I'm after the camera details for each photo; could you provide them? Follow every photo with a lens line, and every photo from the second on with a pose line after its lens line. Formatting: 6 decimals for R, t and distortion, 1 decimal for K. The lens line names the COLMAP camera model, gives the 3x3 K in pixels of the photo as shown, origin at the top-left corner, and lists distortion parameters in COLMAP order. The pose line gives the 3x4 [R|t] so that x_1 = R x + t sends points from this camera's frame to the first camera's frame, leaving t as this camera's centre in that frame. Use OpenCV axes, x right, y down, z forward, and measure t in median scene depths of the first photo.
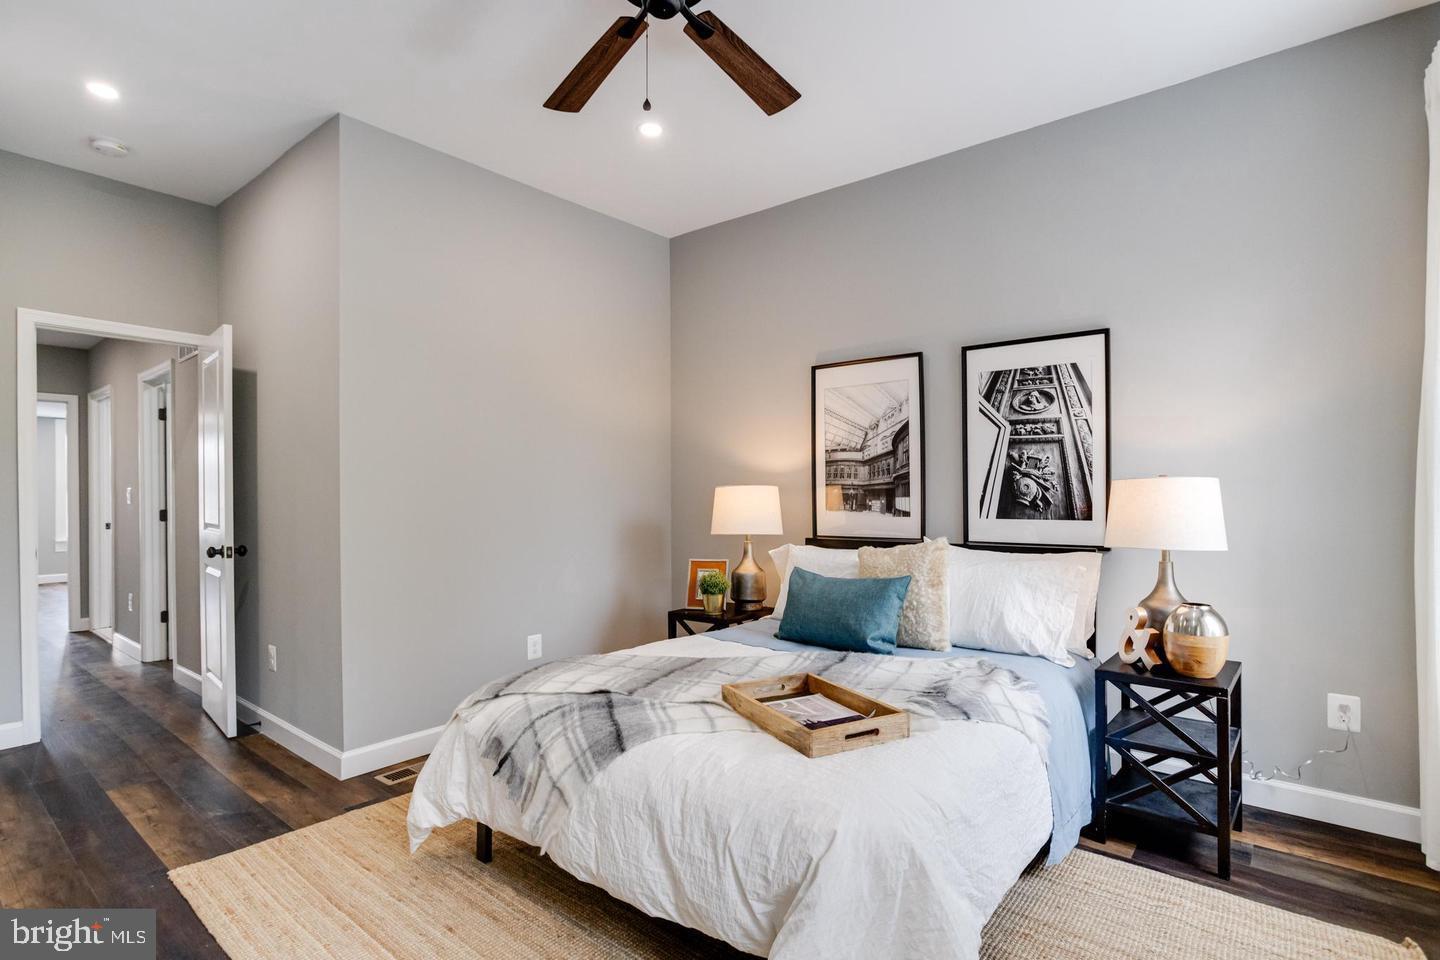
lens RADIAL K [[707.3, 0, 722.3], [0, 707.3, 476.4], [0, 0, 1]] dist [-0.046384, 0.027339]
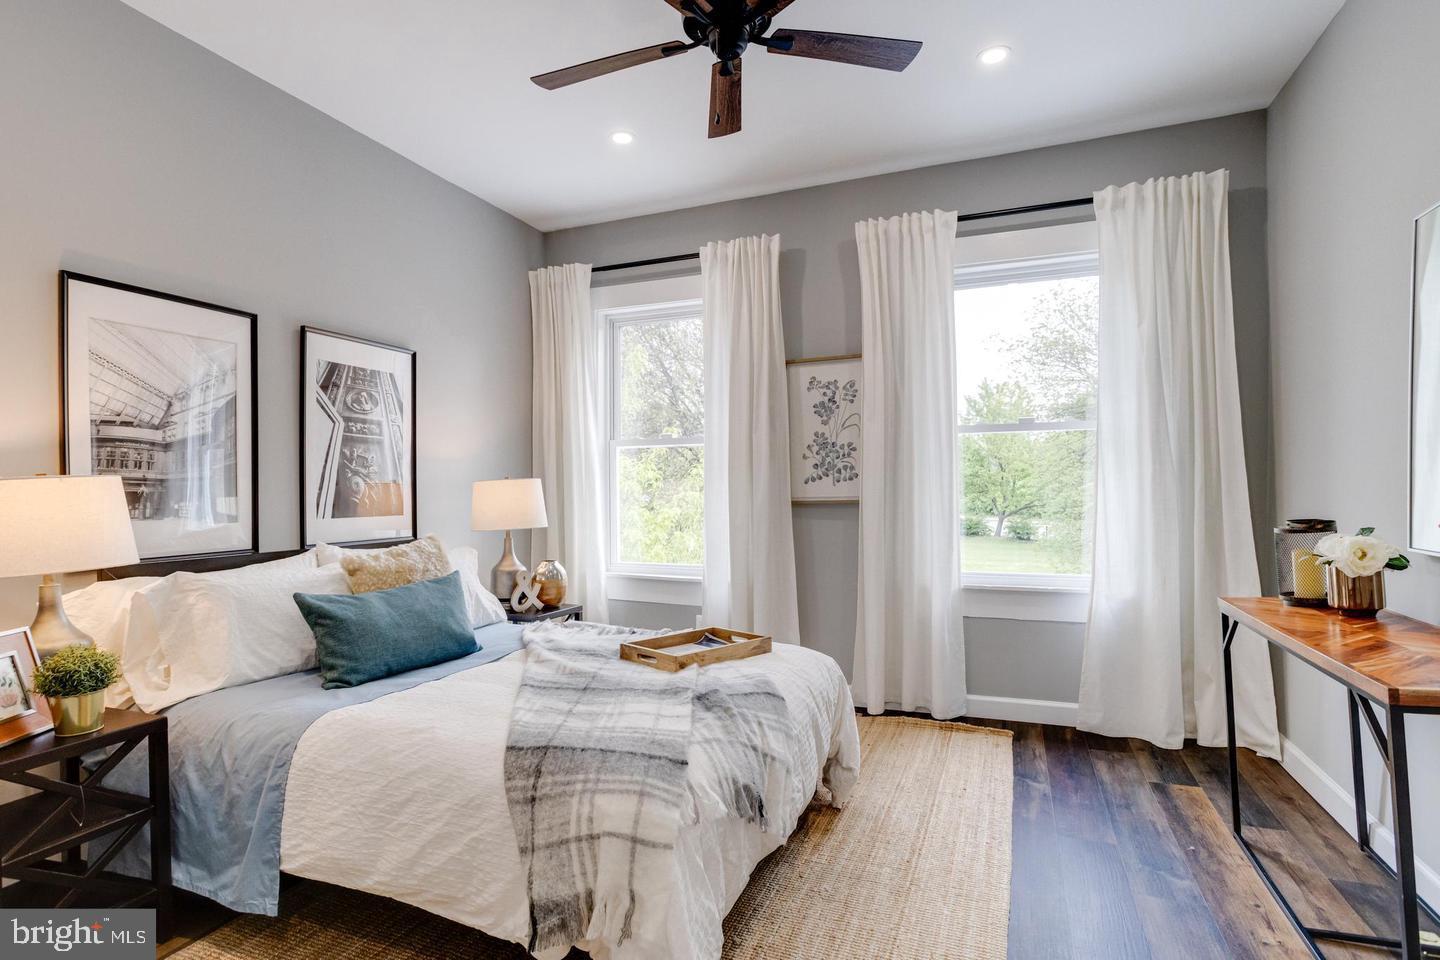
lens RADIAL K [[707.3, 0, 722.3], [0, 707.3, 476.4], [0, 0, 1]] dist [-0.046384, 0.027339]
pose [[-0.289990, 0.027596, 0.956632, -0.662484], [-0.006148, 0.999510, -0.030696, 0.029641], [-0.957010, -0.014783, -0.289679, 0.768747]]
